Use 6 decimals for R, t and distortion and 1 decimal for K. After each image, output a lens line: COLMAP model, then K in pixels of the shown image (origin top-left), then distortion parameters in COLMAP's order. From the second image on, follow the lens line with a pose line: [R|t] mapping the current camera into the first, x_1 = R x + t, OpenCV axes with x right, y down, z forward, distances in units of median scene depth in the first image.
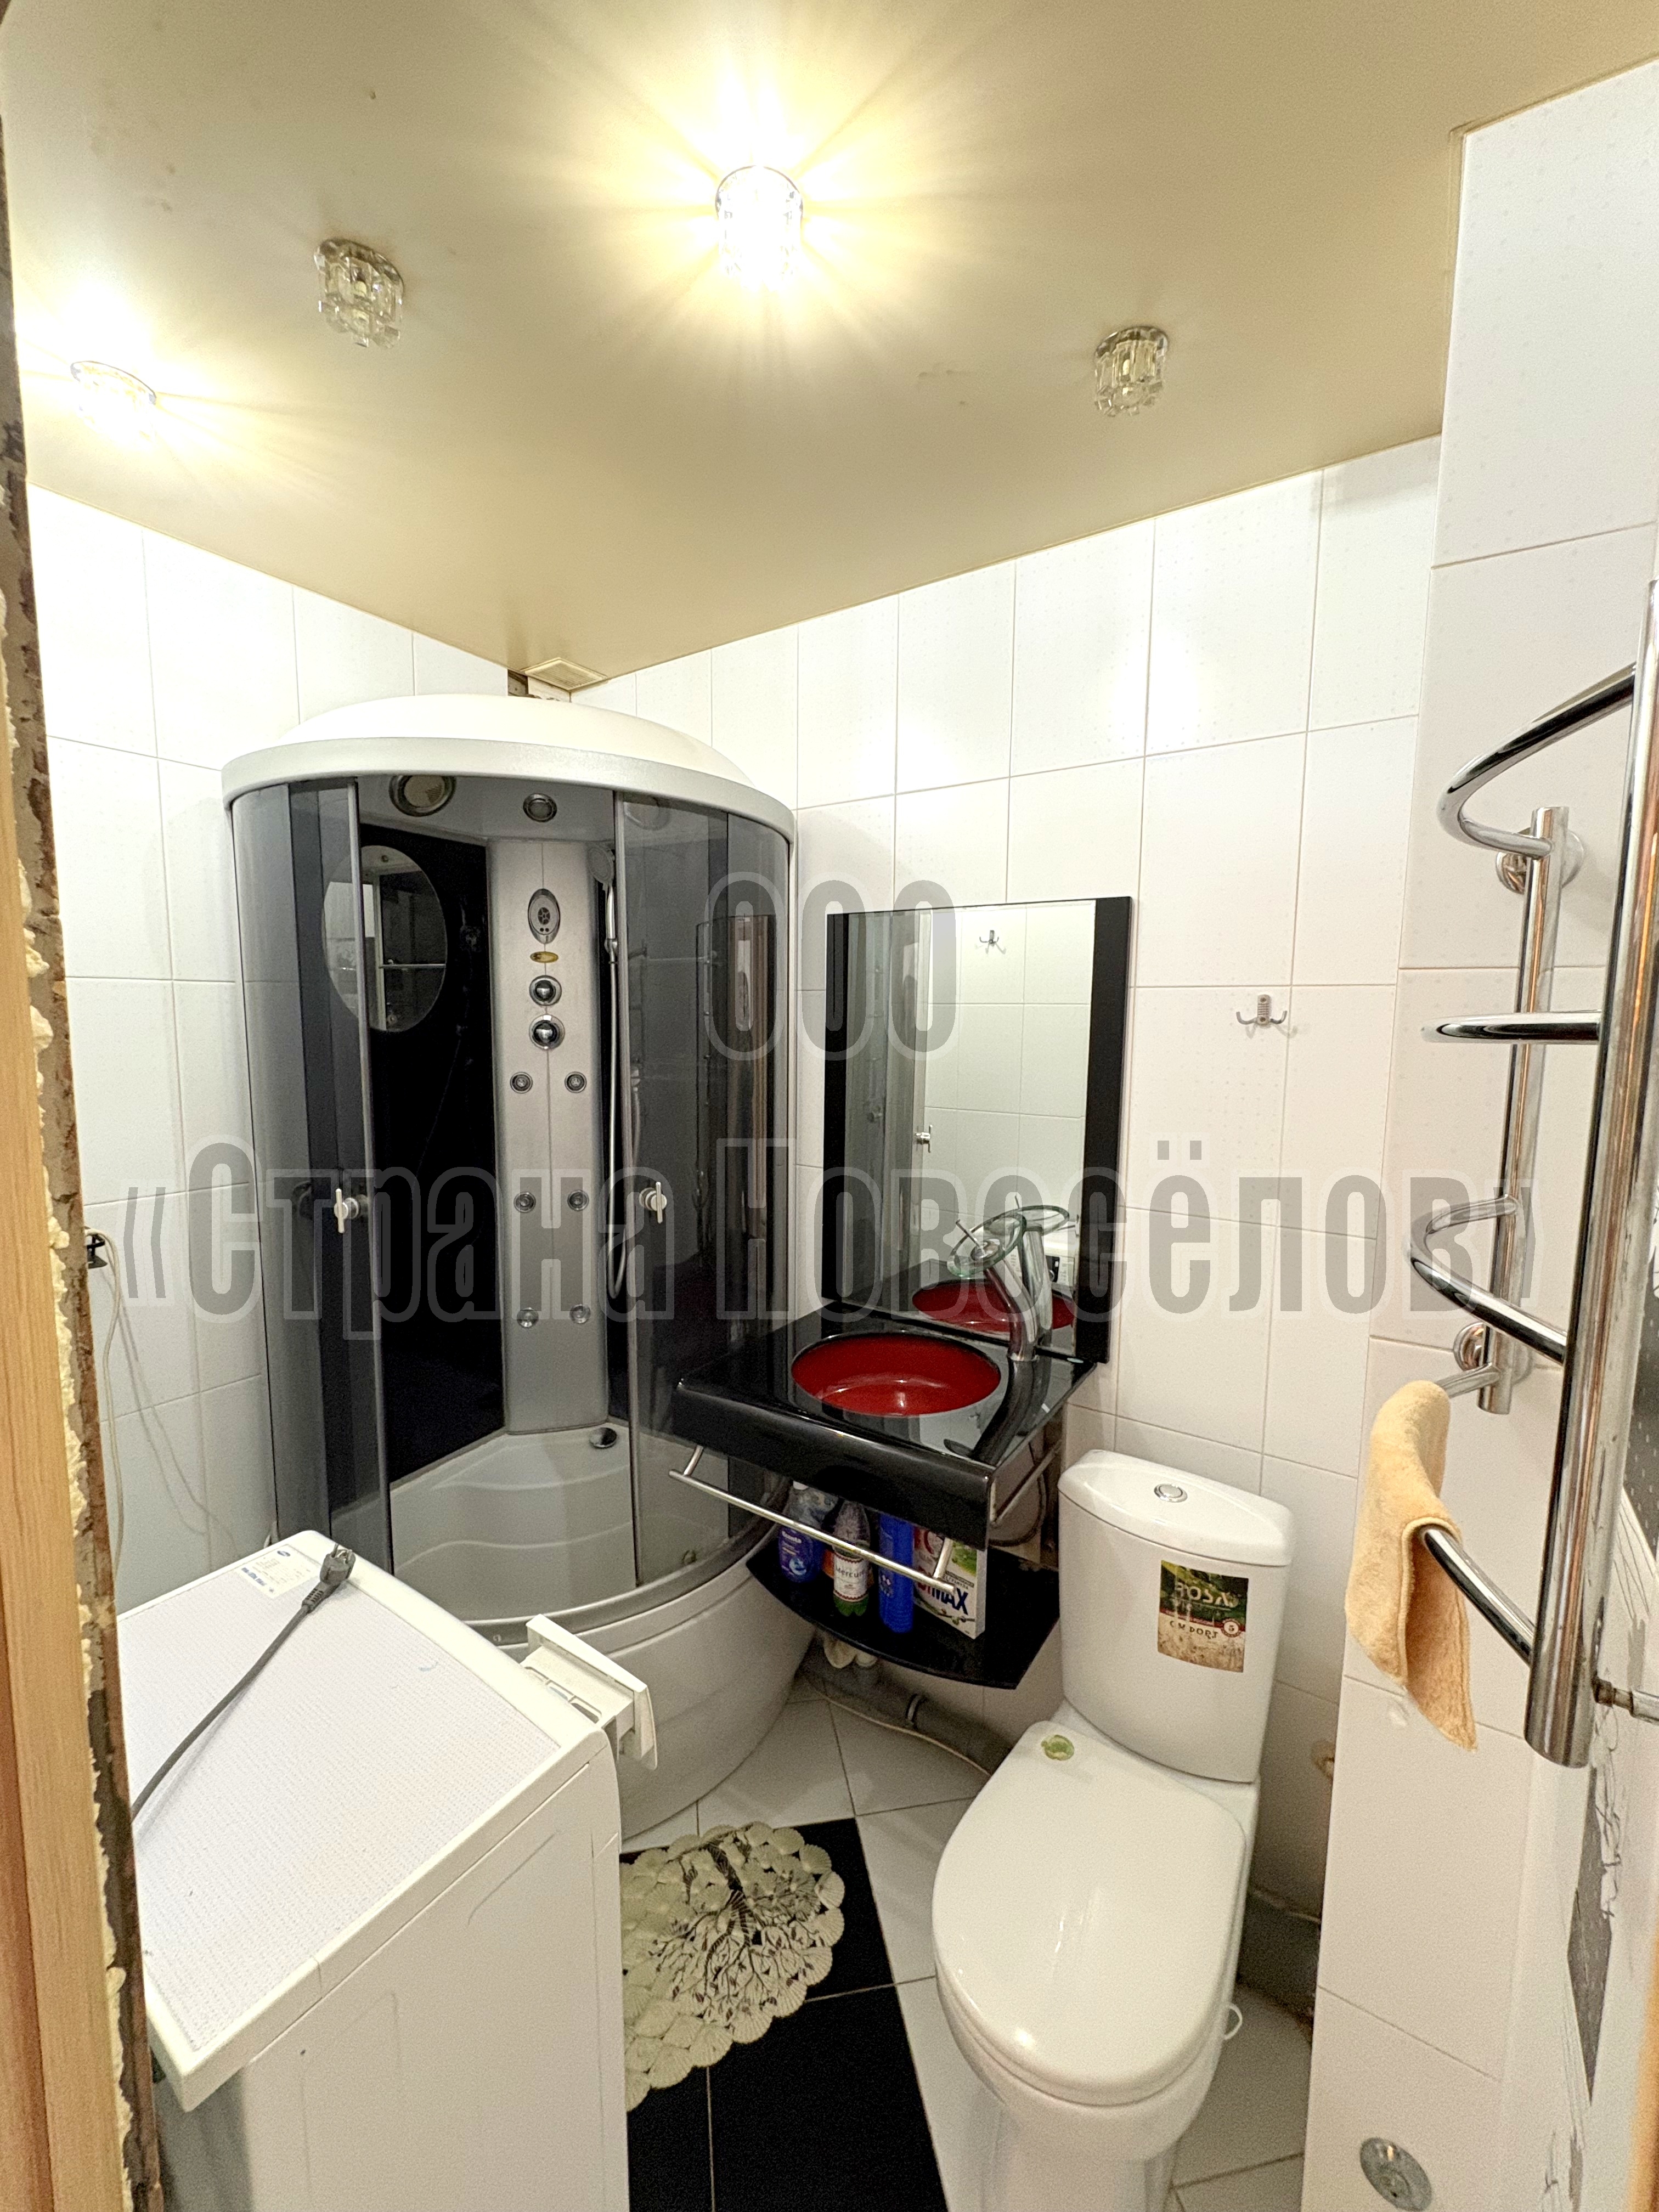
lens RADIAL K [[867.1, 0, 836.6], [0, 867.1, 1106.5], [0, 0, 1]] dist [0.003970, 0.000384]
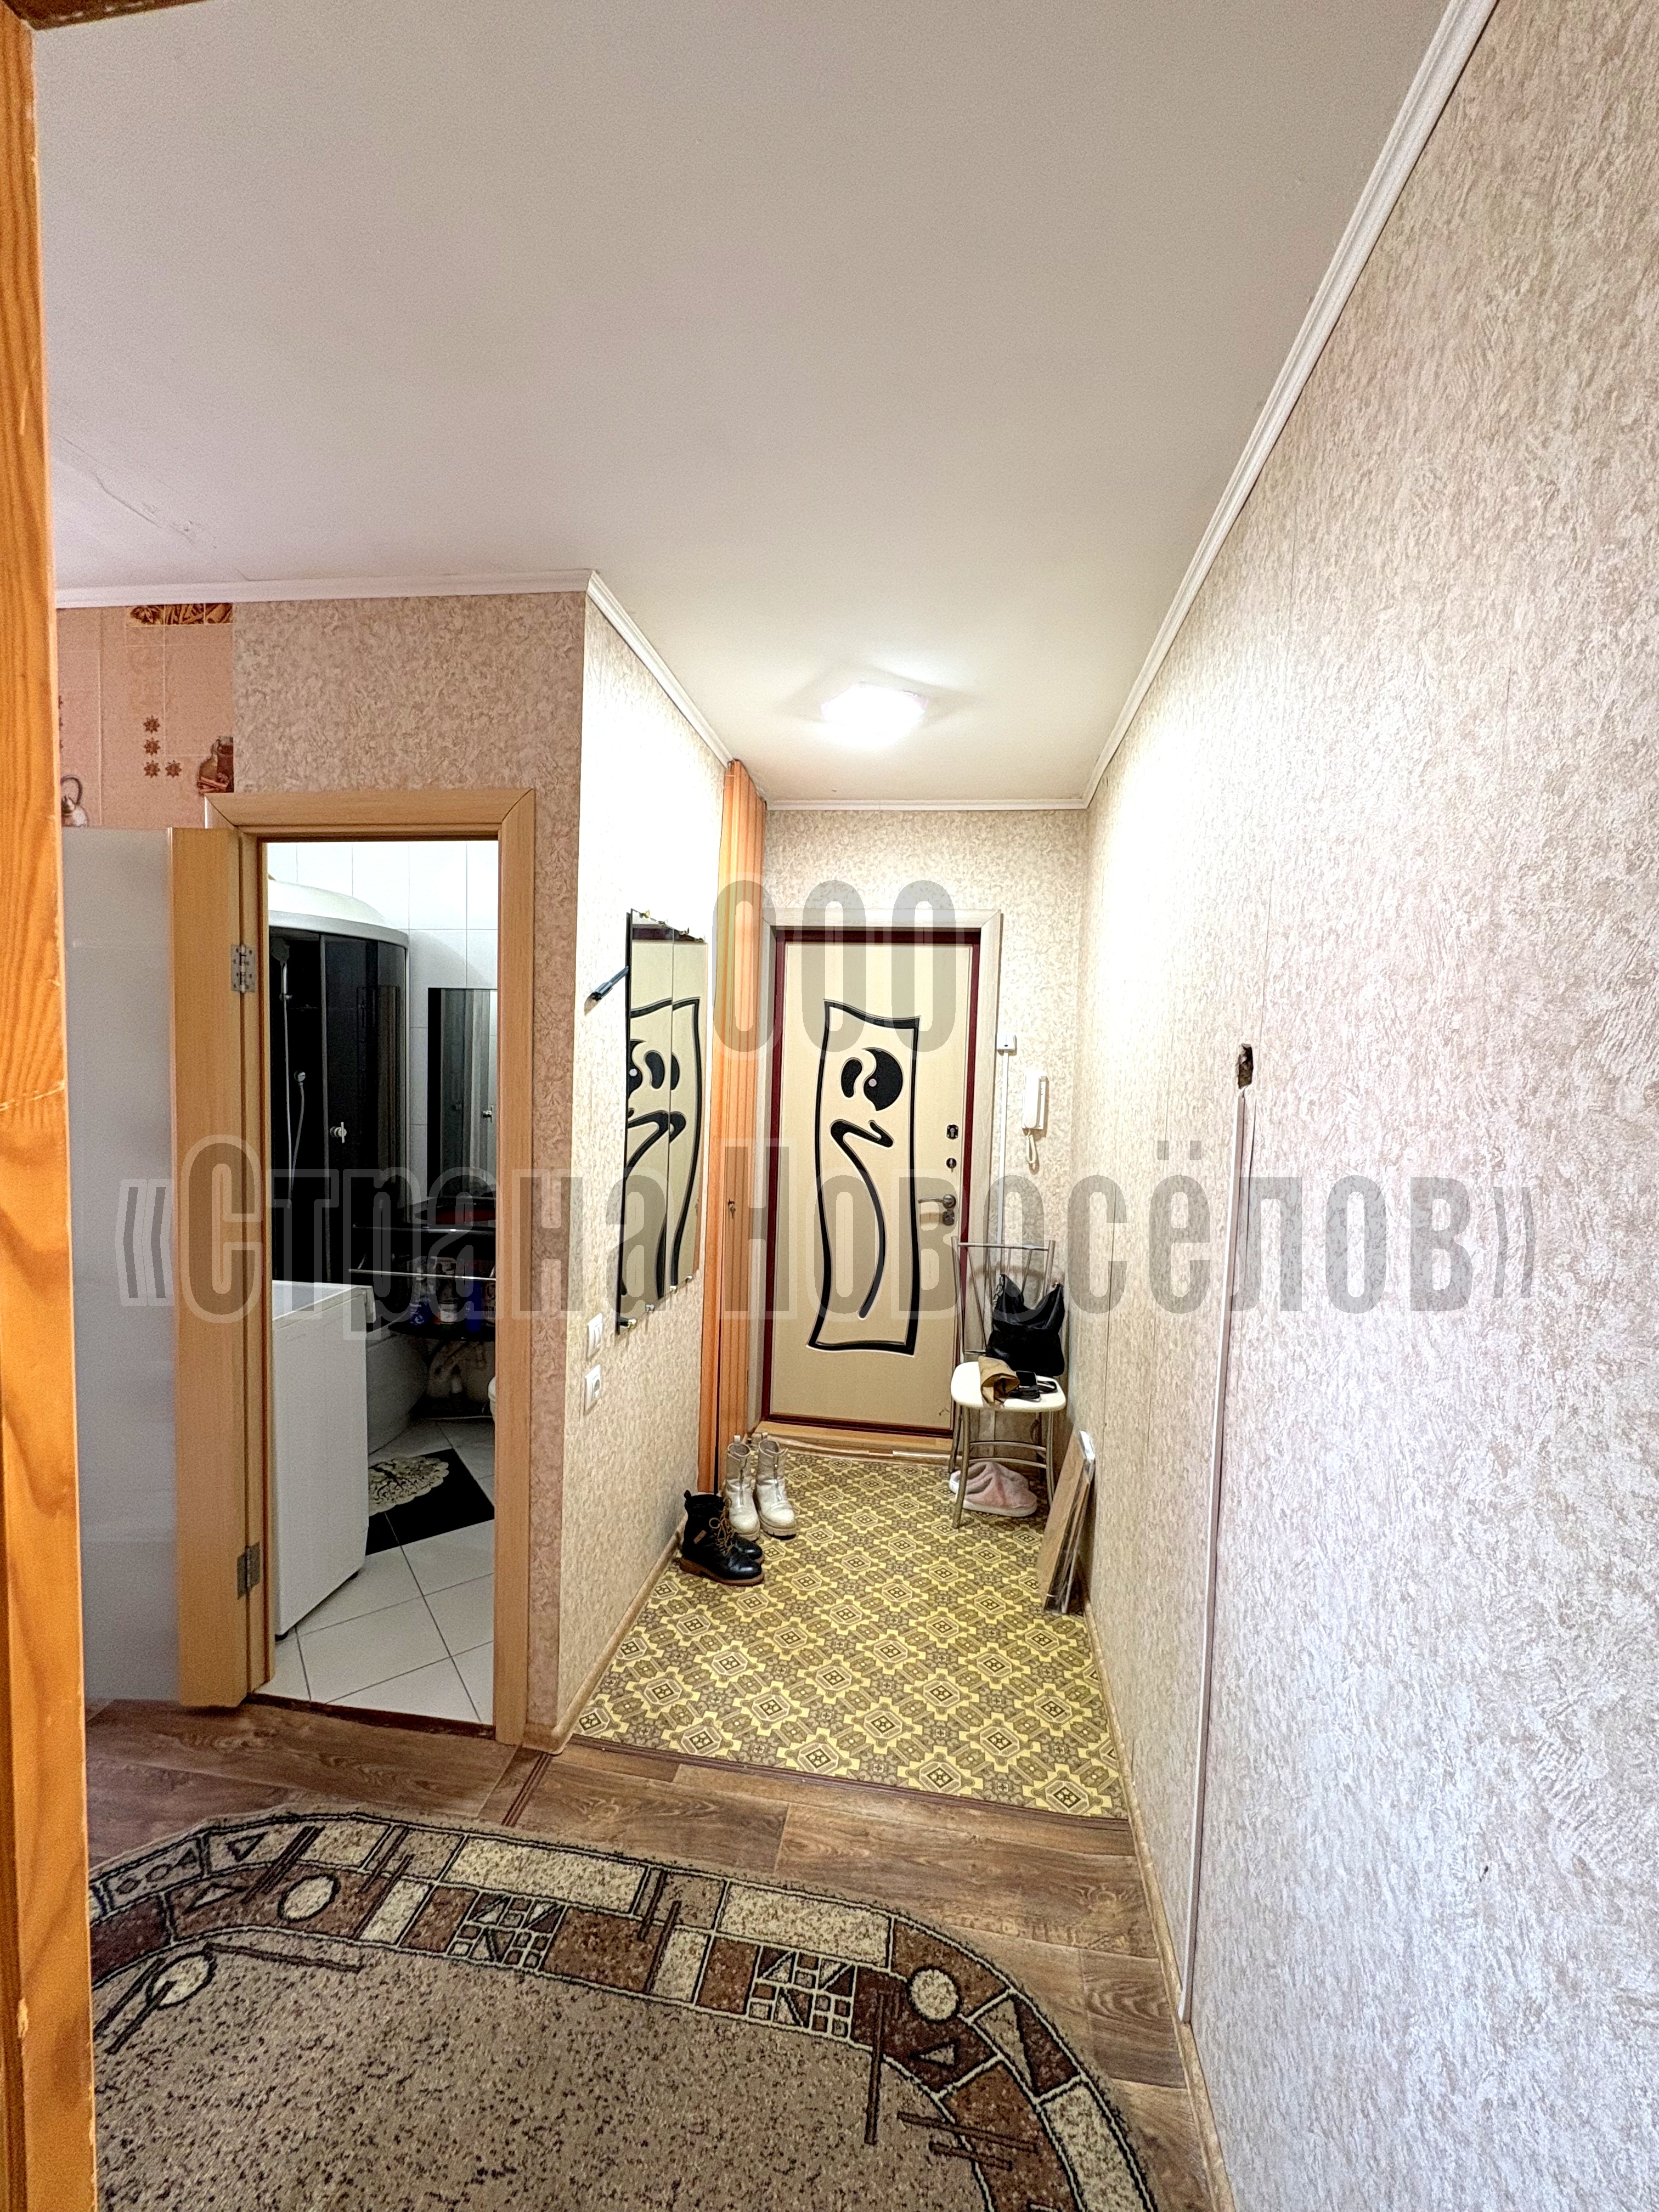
lens RADIAL K [[867.1, 0, 828.1], [0, 867.1, 1106.7], [0, 0, 1]] dist [0.003970, 0.000384]
pose [[0.898190, -0.014598, 0.439364, -0.070608], [0.029704, 0.999180, -0.027525, 0.127417], [-0.438602, 0.037773, 0.897887, -1.193873]]
